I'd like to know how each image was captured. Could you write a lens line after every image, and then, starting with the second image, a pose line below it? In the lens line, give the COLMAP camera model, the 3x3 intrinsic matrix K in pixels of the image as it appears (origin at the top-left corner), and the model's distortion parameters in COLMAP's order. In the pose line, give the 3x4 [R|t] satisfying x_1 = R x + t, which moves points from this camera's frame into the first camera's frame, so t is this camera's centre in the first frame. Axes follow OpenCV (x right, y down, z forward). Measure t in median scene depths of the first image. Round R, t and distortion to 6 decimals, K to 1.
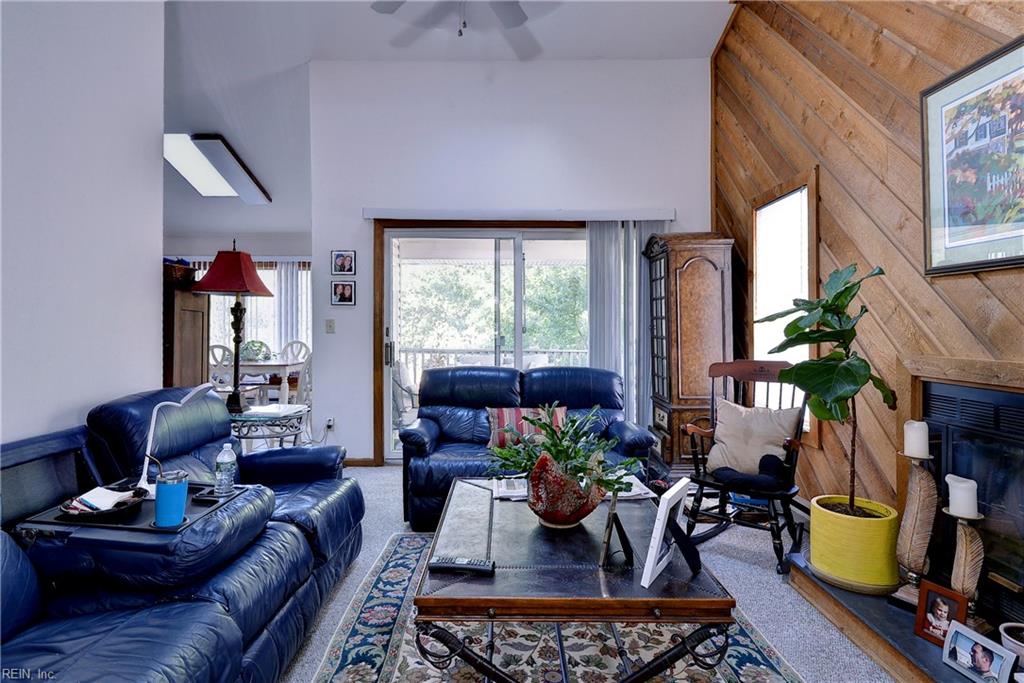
lens RADIAL K [[534.7, 0, 489.1], [0, 534.7, 321.5], [0, 0, 1]] dist [0.001333, -0.001030]
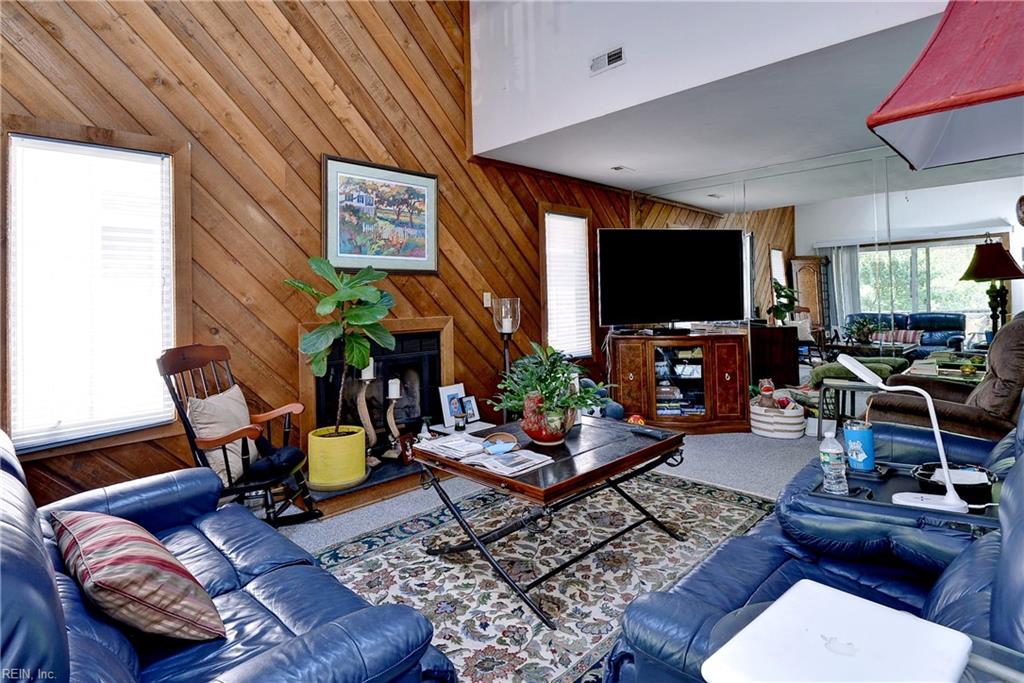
lens RADIAL K [[555.5, 0, 489.9], [0, 555.5, 279.1], [0, 0, 1]] dist [-0.001787, -0.000402]
pose [[-0.721120, 0.044325, 0.691390, -0.509320], [0.018045, 0.998814, -0.045213, 0.015597], [-0.692575, -0.020128, -0.721065, 1.428971]]
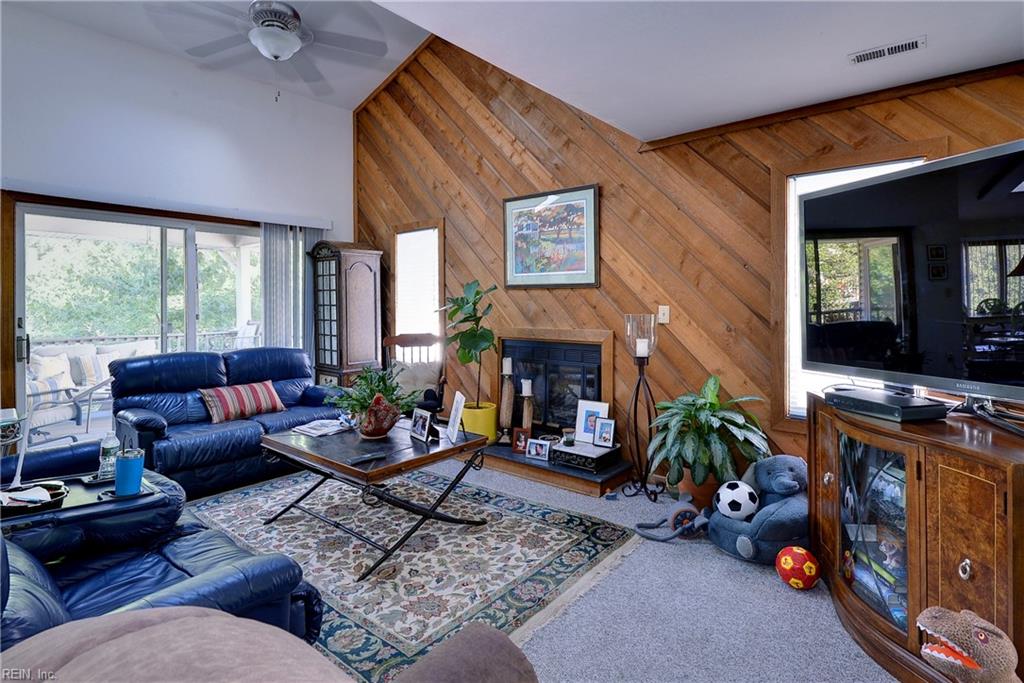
lens RADIAL K [[520.4, 0, 515.8], [0, 520.4, 302.9], [0, 0, 1]] dist [-0.000689, -0.000463]
pose [[0.627675, -0.004092, 0.778465, -0.565937], [-0.001705, 0.999977, 0.006630, -0.032545], [-0.778474, -0.005489, 0.627653, -0.232998]]
